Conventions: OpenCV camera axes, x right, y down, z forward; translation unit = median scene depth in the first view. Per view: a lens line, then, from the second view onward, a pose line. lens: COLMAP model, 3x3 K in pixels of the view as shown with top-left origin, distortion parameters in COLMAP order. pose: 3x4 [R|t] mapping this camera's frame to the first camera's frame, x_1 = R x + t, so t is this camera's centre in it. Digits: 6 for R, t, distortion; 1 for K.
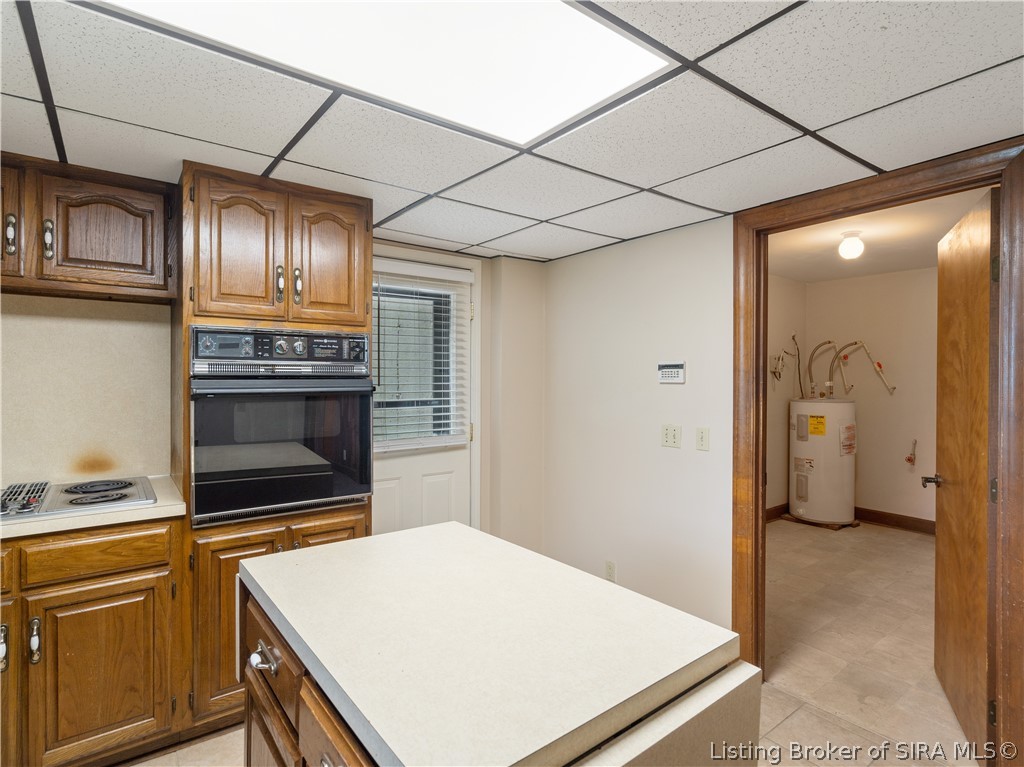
lens RADIAL K [[530.6, 0, 507.6], [0, 530.6, 378.8], [0, 0, 1]] dist [0.004626, 0.001801]
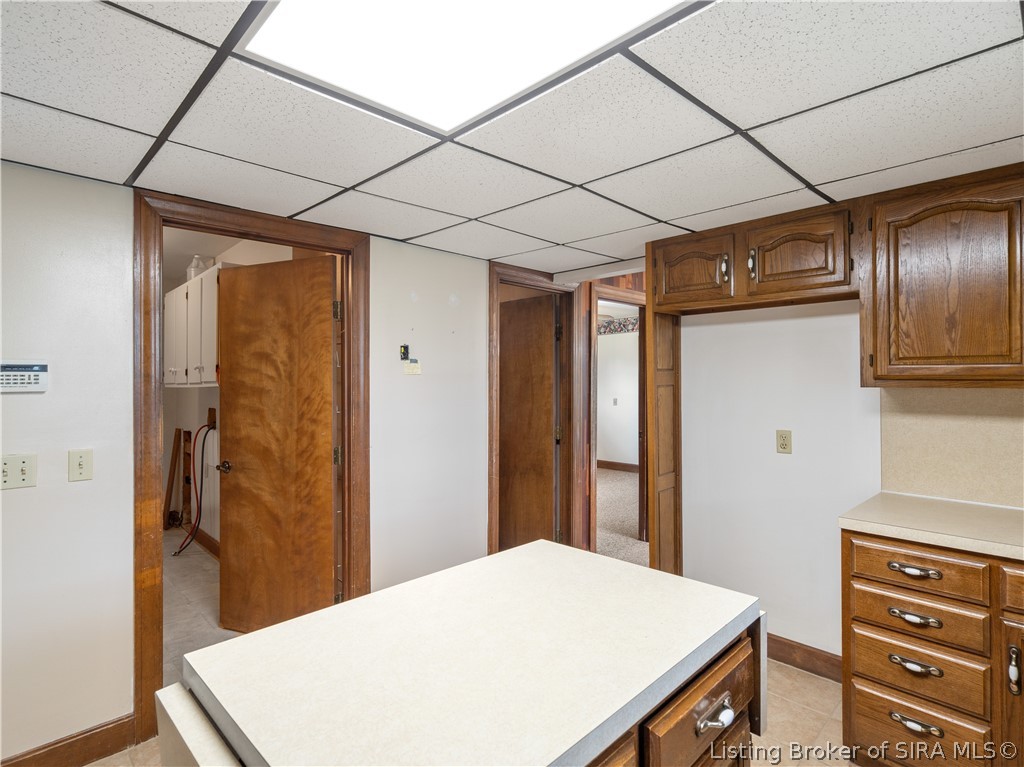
lens RADIAL K [[530.6, 0, 510.9], [0, 530.6, 379.5], [0, 0, 1]] dist [0.004626, 0.001801]
pose [[-0.126521, -0.005273, 0.991950, -0.228118], [0.003833, 0.999976, 0.005805, -0.005361], [-0.991957, 0.004536, -0.126497, 0.246107]]
